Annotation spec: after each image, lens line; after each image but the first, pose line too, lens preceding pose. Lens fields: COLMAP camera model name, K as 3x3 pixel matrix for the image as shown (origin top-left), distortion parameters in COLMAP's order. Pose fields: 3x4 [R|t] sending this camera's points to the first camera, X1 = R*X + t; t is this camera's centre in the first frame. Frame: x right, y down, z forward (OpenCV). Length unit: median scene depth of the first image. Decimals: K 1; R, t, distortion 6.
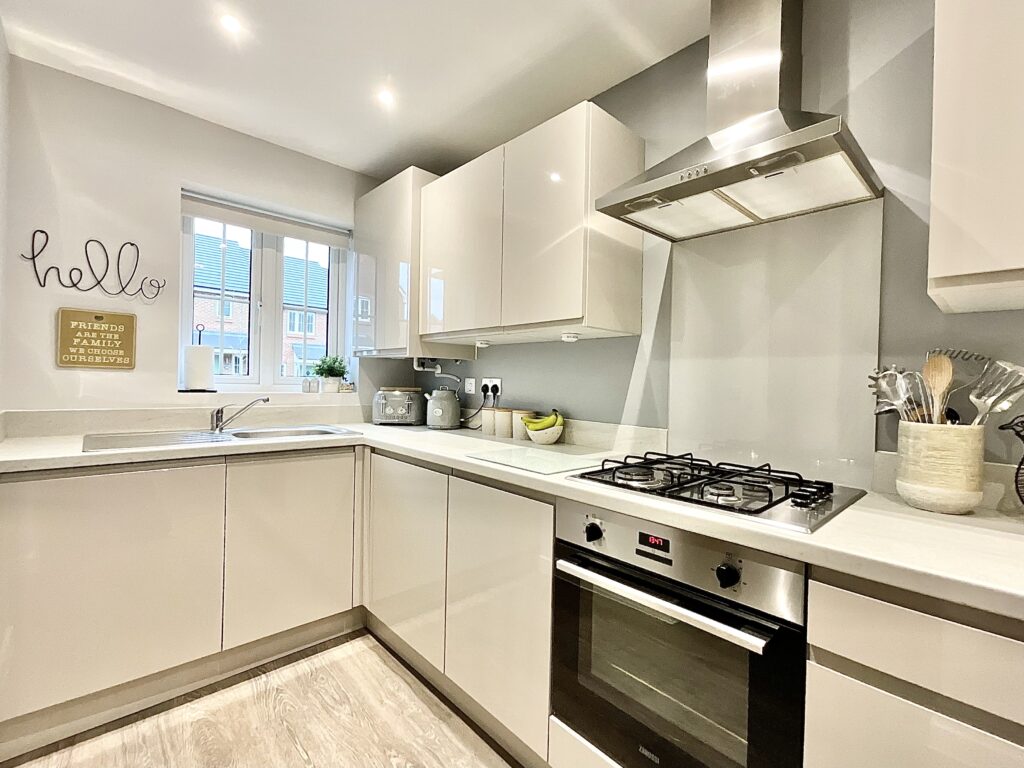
lens RADIAL K [[468.6, 0, 512.3], [0, 468.6, 386.5], [0, 0, 1]] dist [-0.002521, -0.000013]
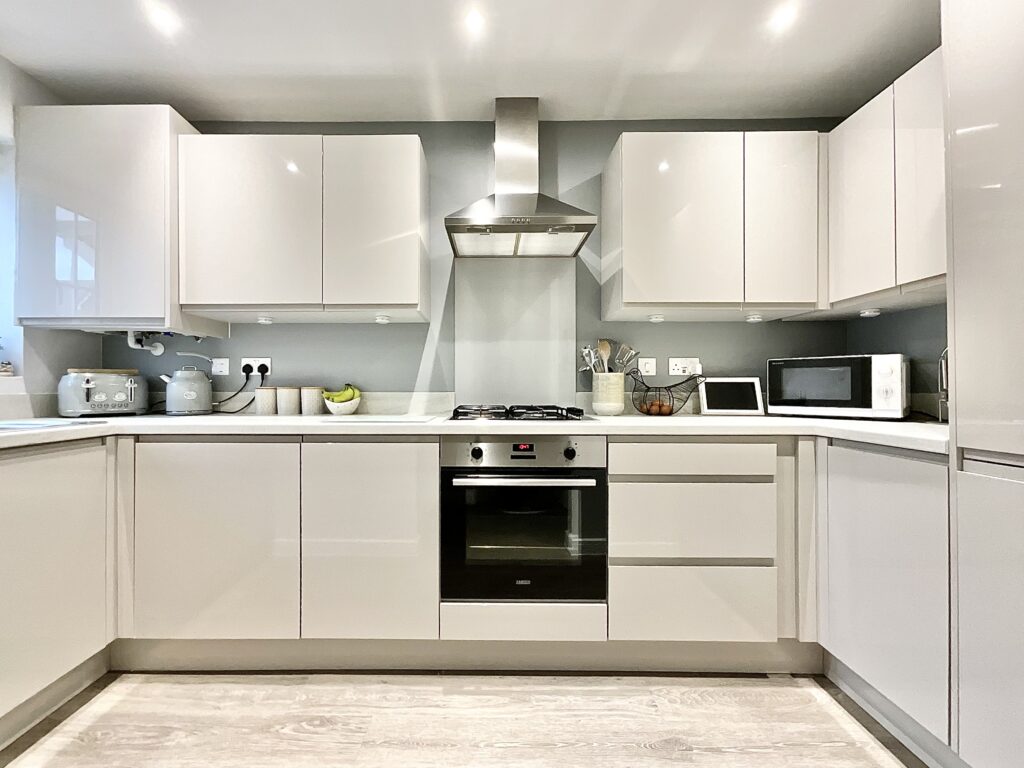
lens RADIAL K [[431.1, 0, 510.4], [0, 431.1, 384.6], [0, 0, 1]] dist [-0.001529, -0.000171]
pose [[0.675689, -0.023719, 0.736805, -0.416964], [0.026693, 0.999614, 0.007701, 0.053683], [-0.736703, 0.014464, 0.676061, 0.017451]]
